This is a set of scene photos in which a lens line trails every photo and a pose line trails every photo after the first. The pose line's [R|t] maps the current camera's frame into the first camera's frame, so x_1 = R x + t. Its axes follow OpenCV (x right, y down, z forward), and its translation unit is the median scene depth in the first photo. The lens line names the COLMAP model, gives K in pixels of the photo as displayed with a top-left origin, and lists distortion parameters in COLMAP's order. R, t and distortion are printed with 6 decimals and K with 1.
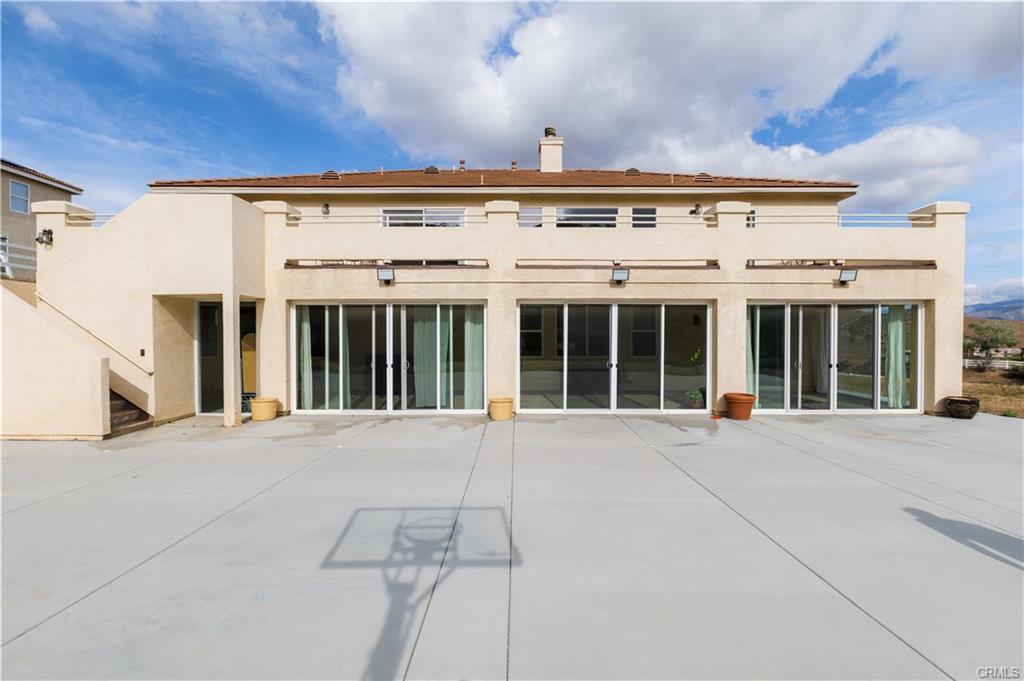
lens RADIAL K [[525.9, 0, 508.8], [0, 525.9, 346.3], [0, 0, 1]] dist [0.003337, 0.001037]
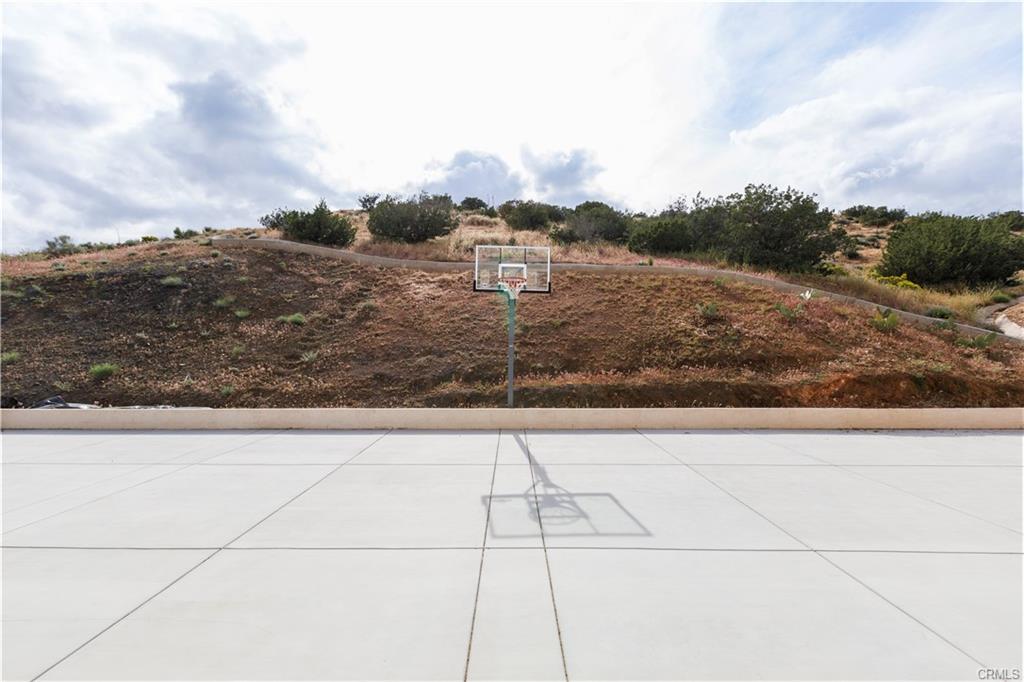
lens RADIAL K [[525.9, 0, 512.6], [0, 525.9, 343.0], [0, 0, 1]] dist [0.003337, 0.001037]
pose [[-0.999843, -0.001258, -0.017655, -0.035343], [-0.001448, 0.999941, 0.010746, -0.044823], [0.017640, 0.010769, -0.999786, 2.360475]]
